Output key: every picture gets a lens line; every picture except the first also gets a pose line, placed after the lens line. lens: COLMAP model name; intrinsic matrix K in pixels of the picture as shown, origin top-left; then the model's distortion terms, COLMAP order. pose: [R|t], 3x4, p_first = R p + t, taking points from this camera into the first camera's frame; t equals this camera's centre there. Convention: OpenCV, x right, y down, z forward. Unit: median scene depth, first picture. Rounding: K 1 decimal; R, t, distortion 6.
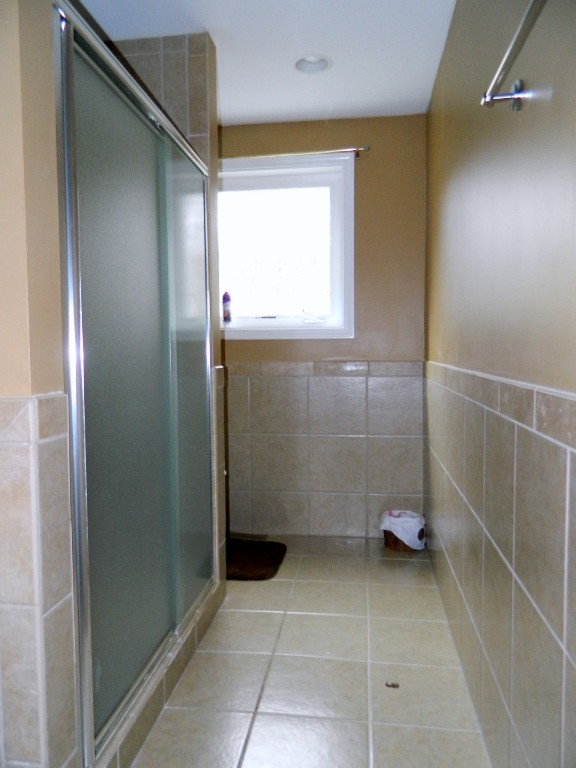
lens RADIAL K [[579.6, 0, 288.0], [0, 579.6, 384.0], [0, 0, 1]] dist [0.006180, 0.004127]
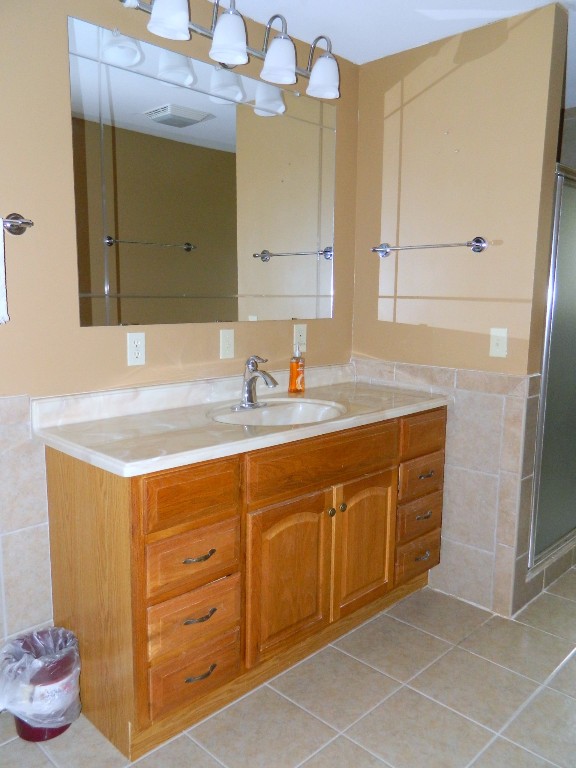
lens RADIAL K [[579.6, 0, 288.0], [0, 579.6, 384.0], [0, 0, 1]] dist [0.006180, 0.004127]
pose [[0.785491, 0.098539, -0.610978, 0.164354], [-0.044967, 0.993720, 0.102458, -0.121890], [0.617238, -0.053006, 0.784989, -1.154158]]
